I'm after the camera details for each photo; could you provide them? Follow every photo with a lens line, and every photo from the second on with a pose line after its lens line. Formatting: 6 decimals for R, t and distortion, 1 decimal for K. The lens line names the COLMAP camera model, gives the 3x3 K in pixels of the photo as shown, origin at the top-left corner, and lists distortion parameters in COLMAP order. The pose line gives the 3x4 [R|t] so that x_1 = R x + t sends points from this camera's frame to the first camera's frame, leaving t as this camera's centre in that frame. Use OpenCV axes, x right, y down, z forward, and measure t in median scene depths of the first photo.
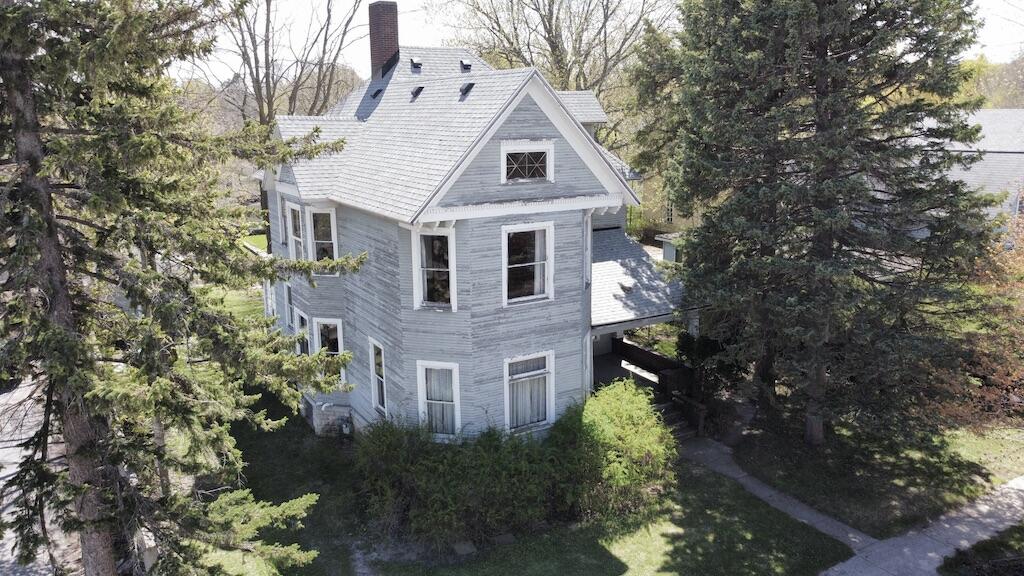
lens RADIAL K [[774.2, 0, 512.4], [0, 774.2, 287.7], [0, 0, 1]] dist [0.008674, -0.009417]
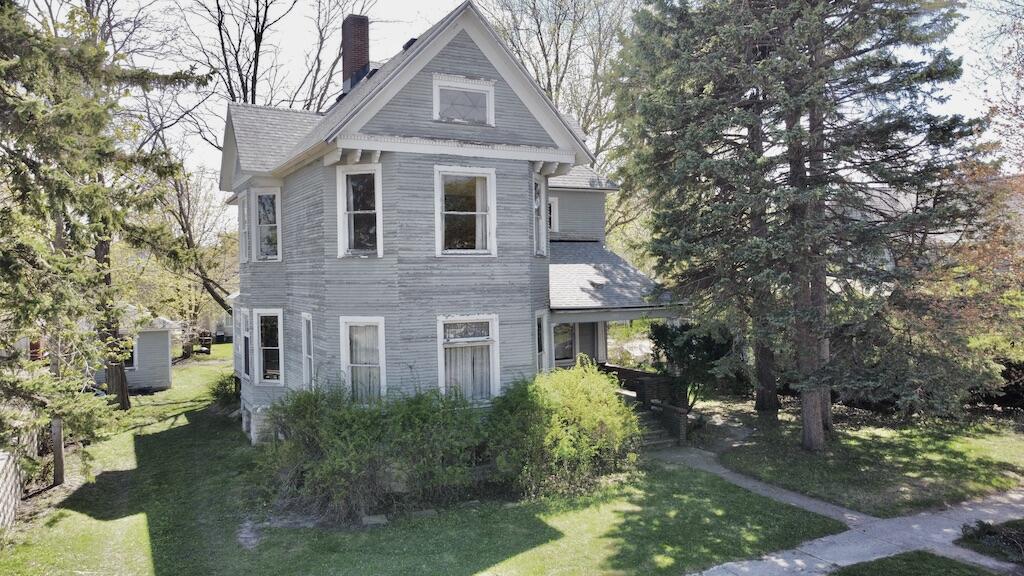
lens RADIAL K [[774.2, 0, 512.4], [0, 774.2, 288.6], [0, 0, 1]] dist [0.008674, -0.009417]
pose [[0.998385, -0.004602, -0.056623, 0.125273], [-0.006869, 0.979625, -0.200718, 0.238448], [0.056393, 0.200783, 0.978011, 0.128406]]
